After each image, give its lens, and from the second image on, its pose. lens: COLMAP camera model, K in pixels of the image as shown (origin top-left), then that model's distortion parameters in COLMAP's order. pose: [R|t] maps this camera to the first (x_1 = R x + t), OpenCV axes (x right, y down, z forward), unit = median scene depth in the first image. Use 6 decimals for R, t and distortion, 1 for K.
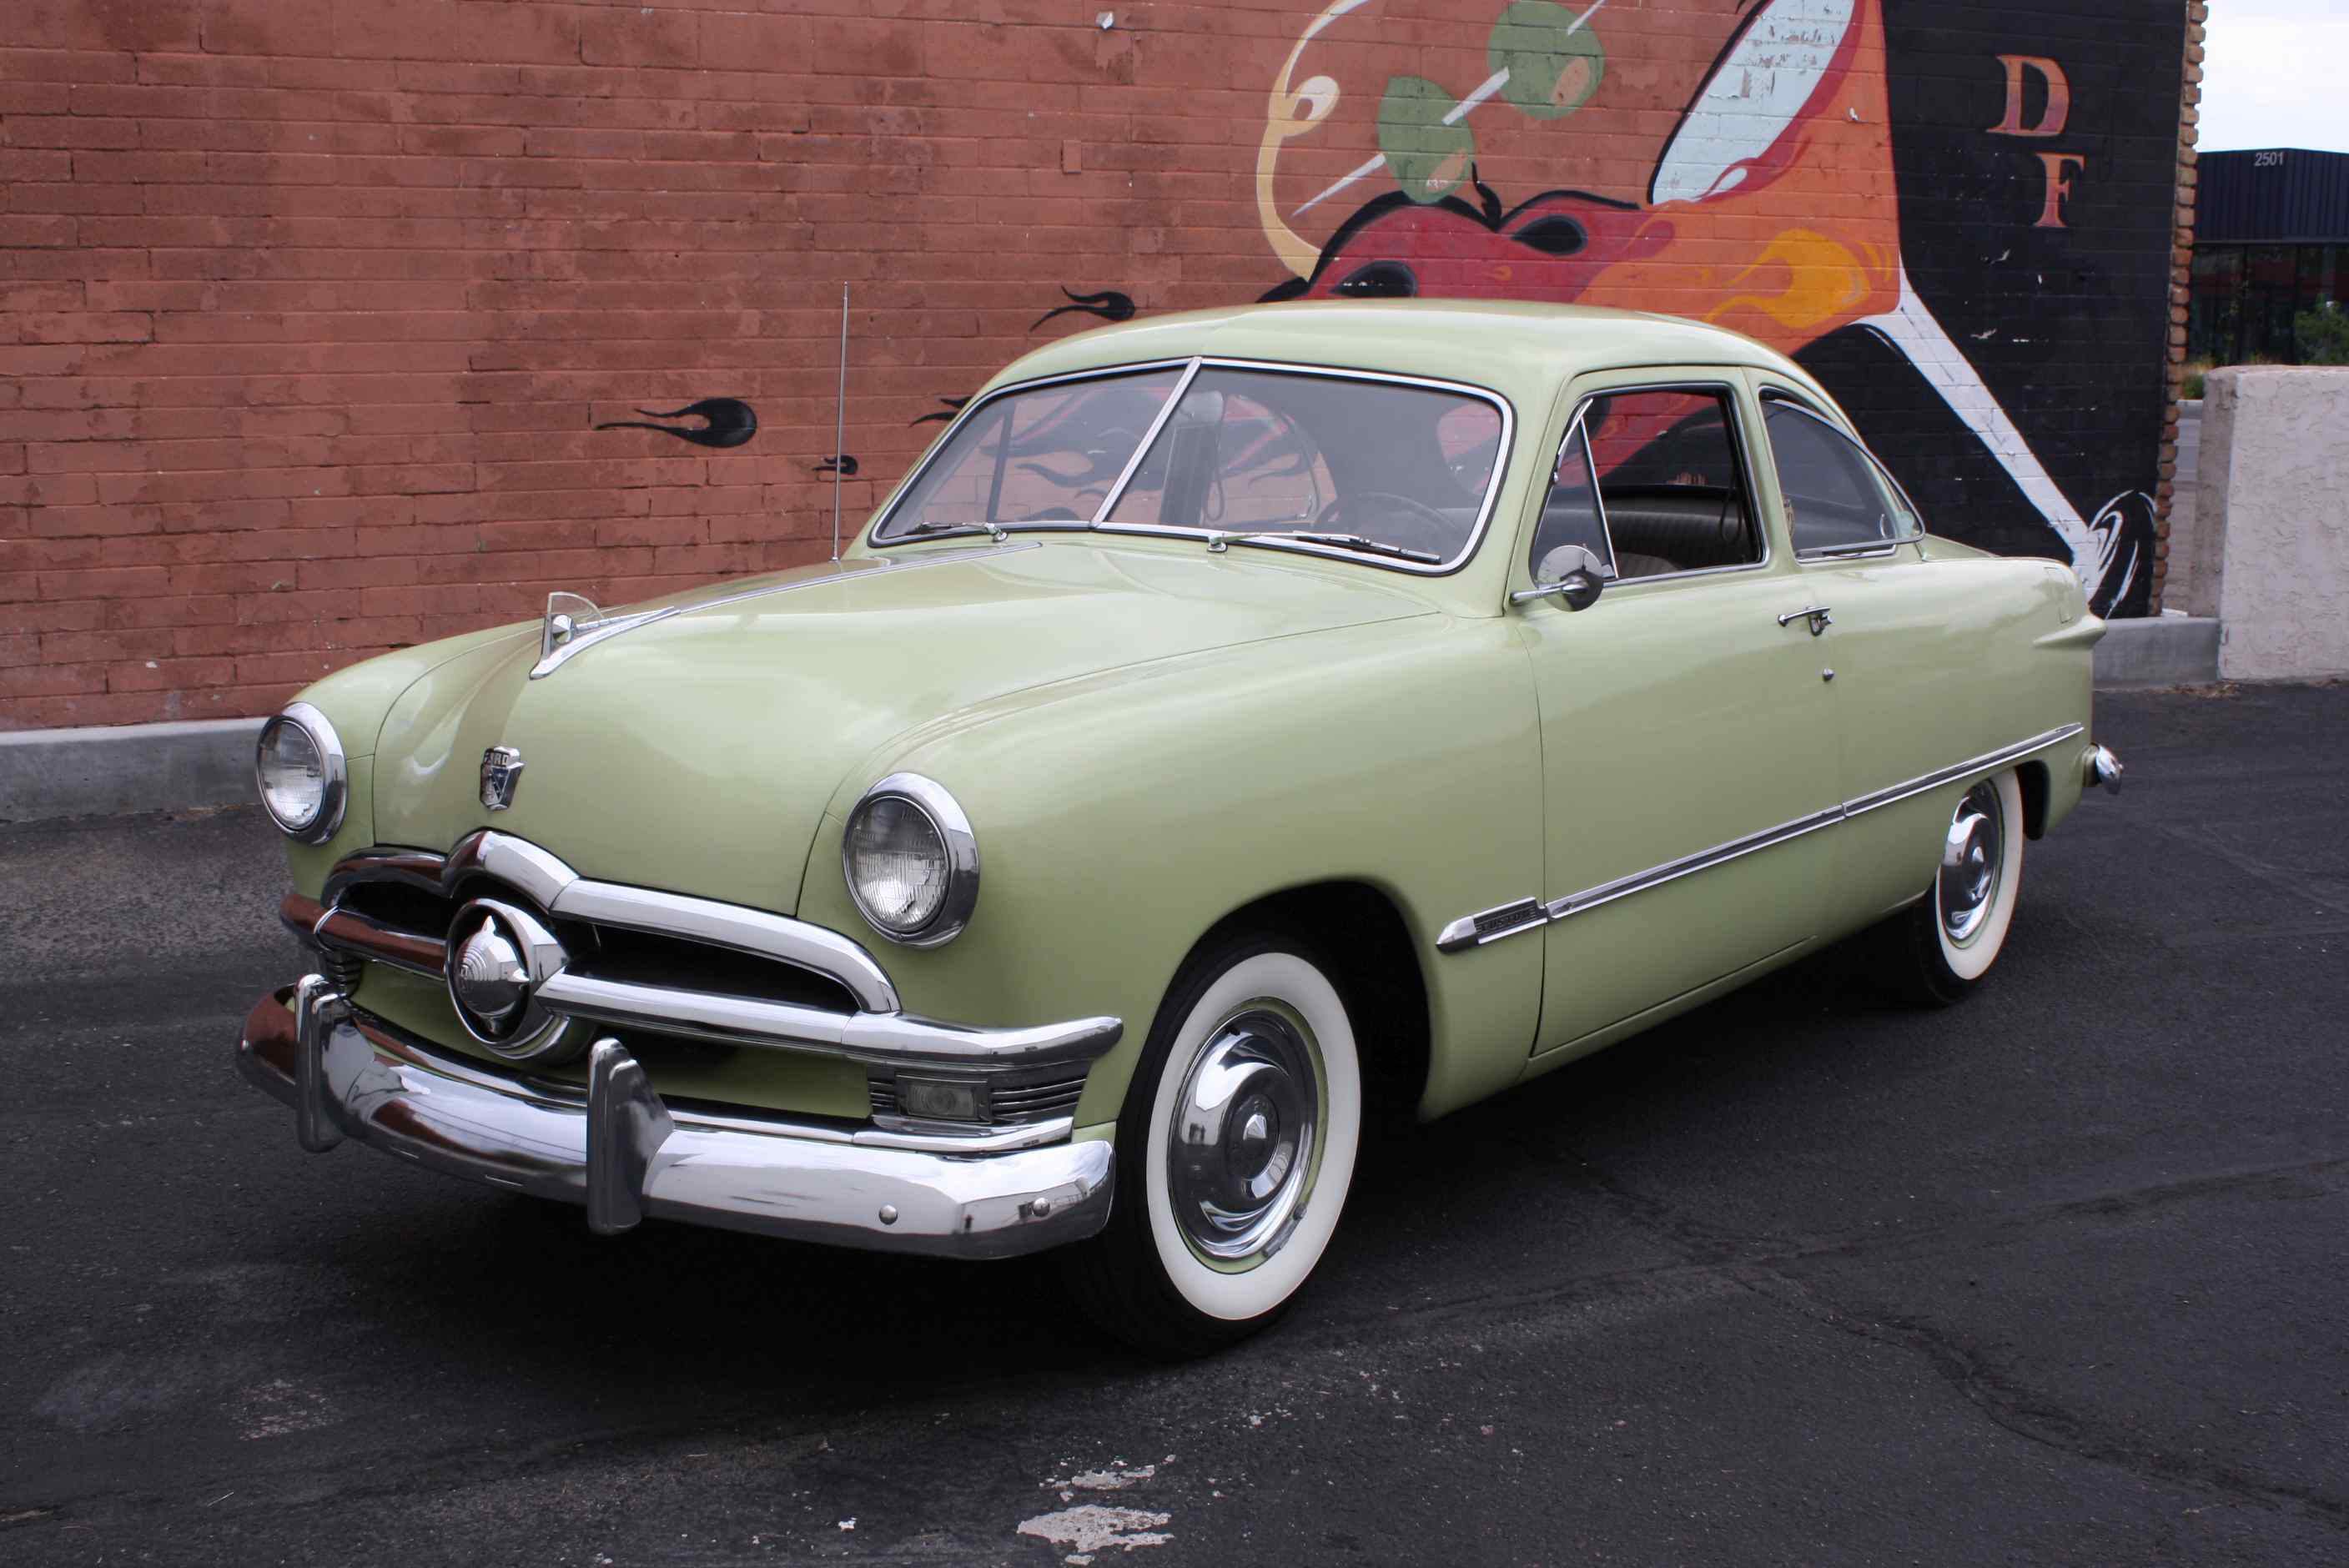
lens RADIAL K [[2698.0, 0, 1180.6], [0, 2698.0, 783.2], [0, 0, 1]] dist [-0.064391, 0.000000]
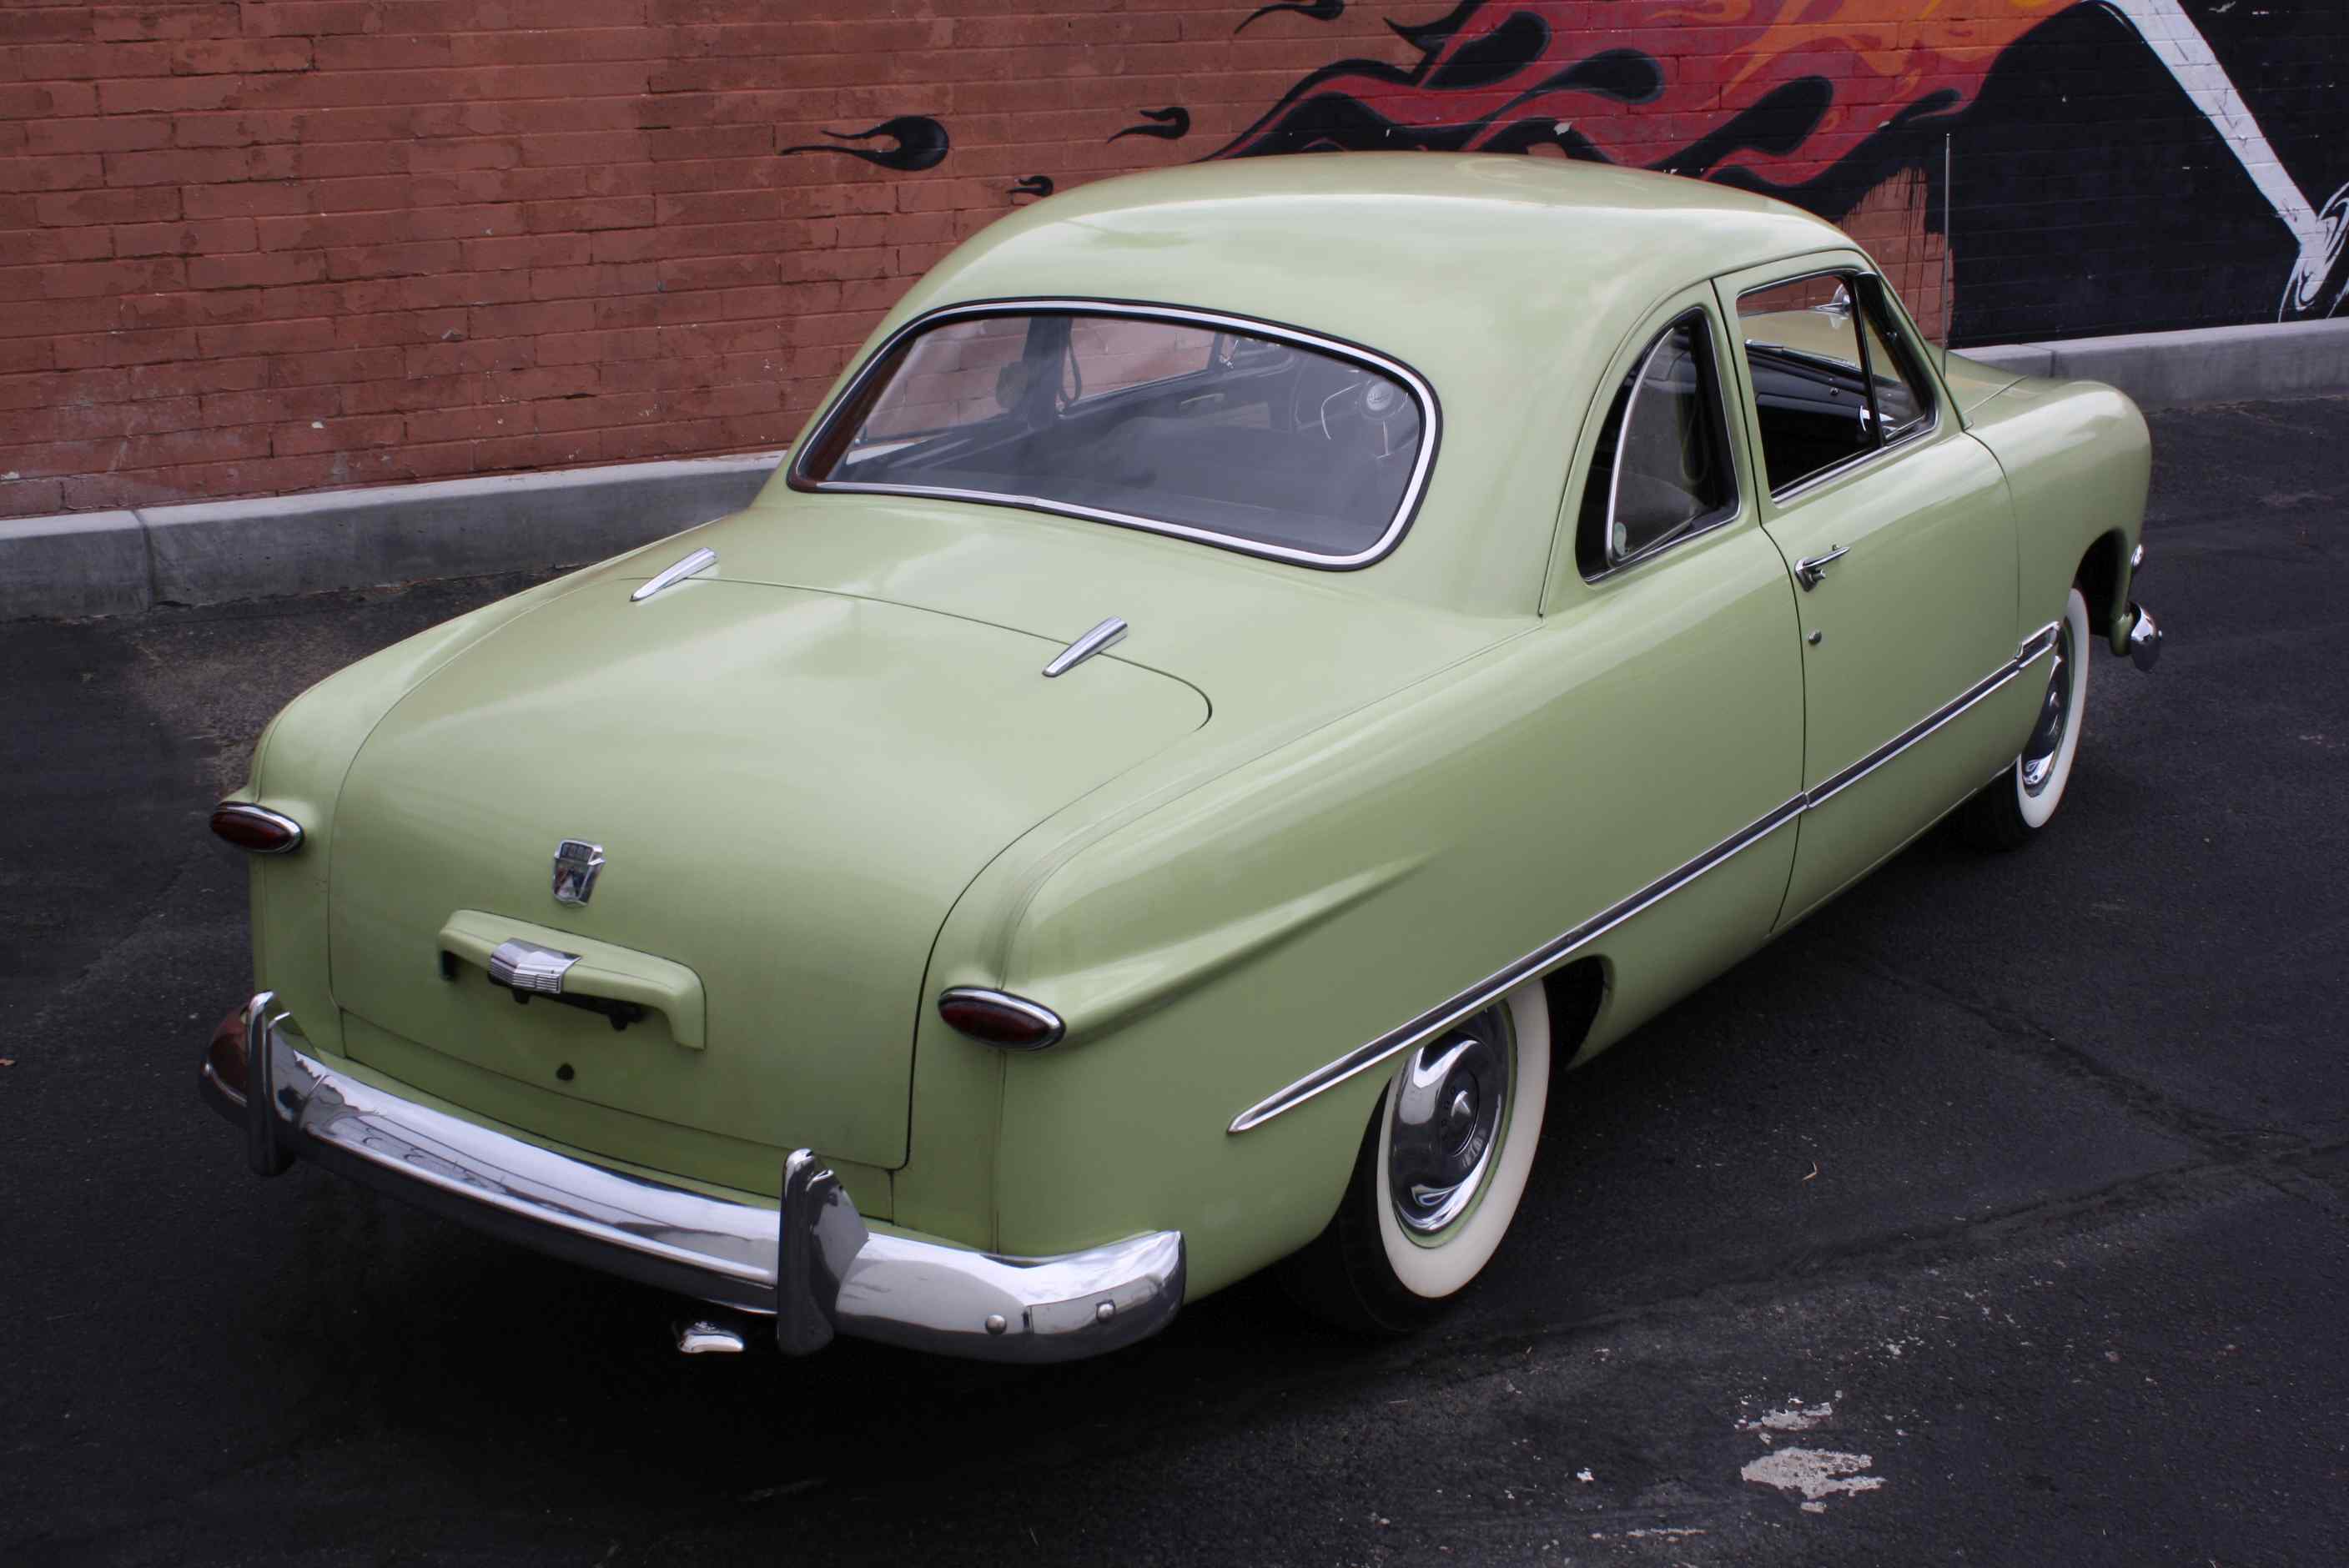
lens RADIAL K [[3063.4, 0, 1181.3], [0, 3063.4, 790.6], [0, 0, 1]] dist [-0.029143, 0.000000]
pose [[0.999095, -0.008114, 0.041755, -0.131438], [0.002089, 0.989813, 0.142356, -0.067639], [-0.042485, -0.142140, 0.988934, -0.067867]]
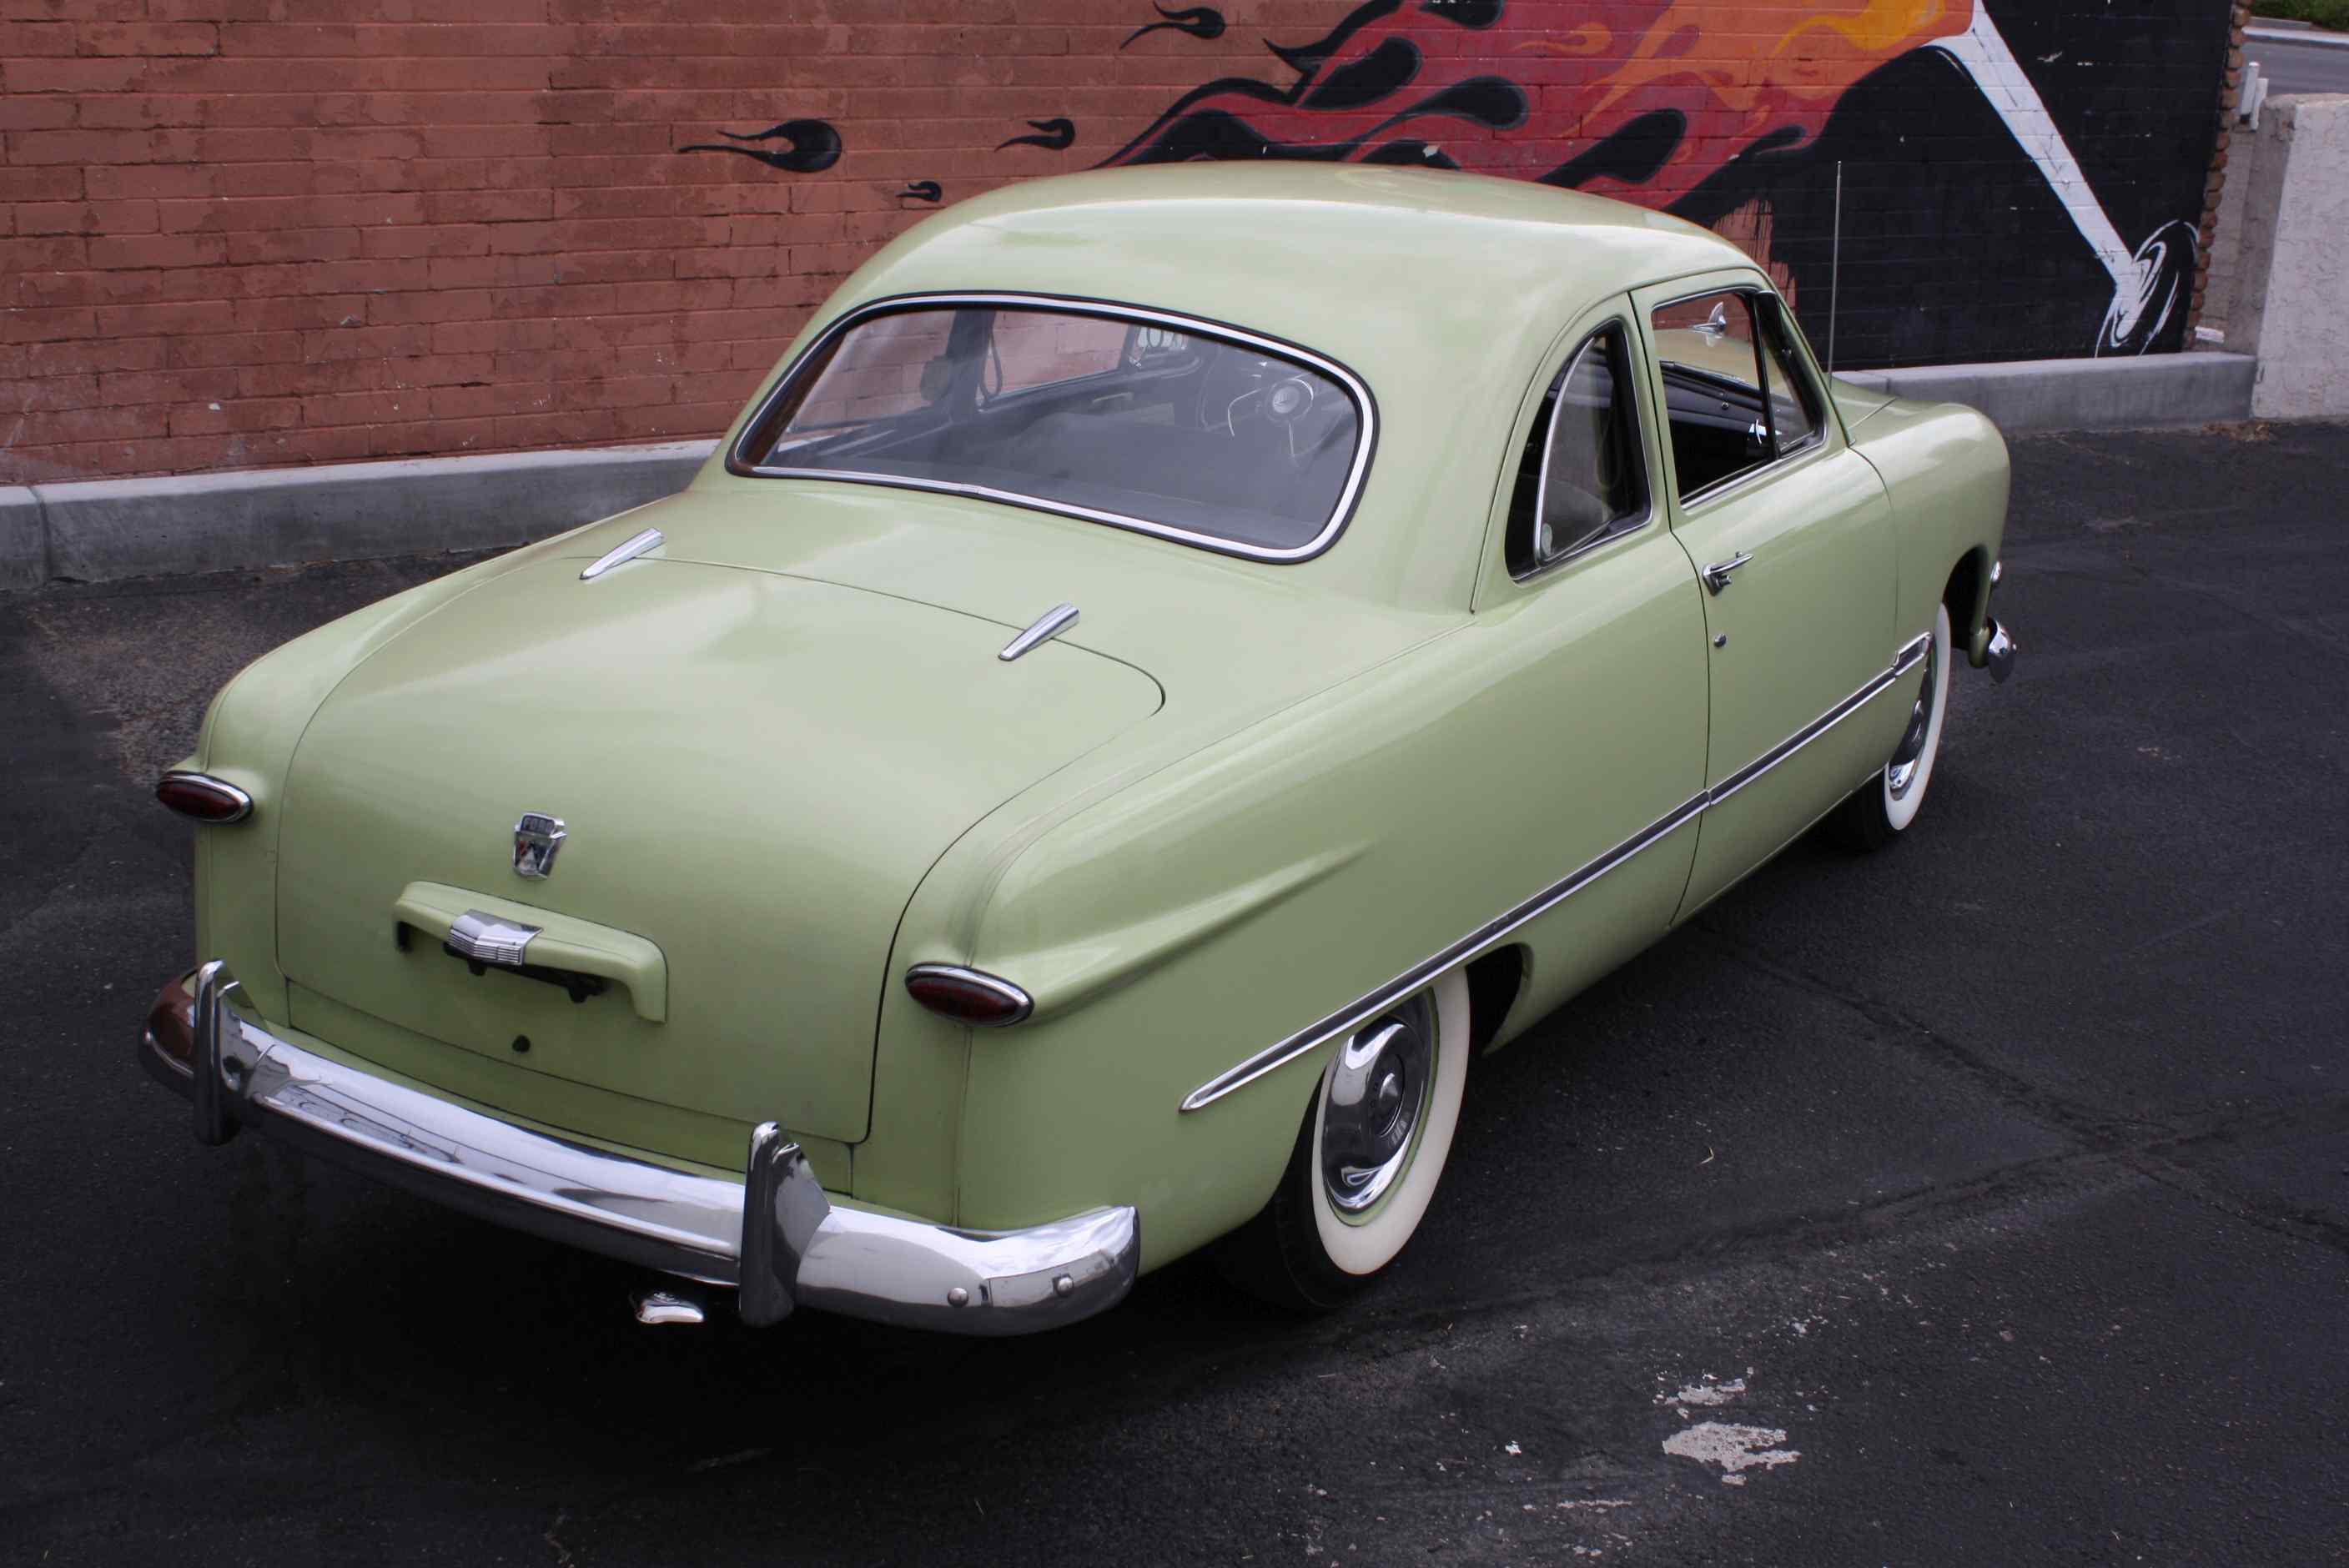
lens RADIAL K [[2950.4, 0, 1184.0], [0, 2950.4, 790.8], [0, 0, 1]] dist [-0.038465, 0.000000]
pose [[0.994575, 0.008914, 0.103638, -0.152015], [-0.023675, 0.989571, 0.142085, -0.063967], [-0.101291, -0.143768, 0.984414, -0.058071]]
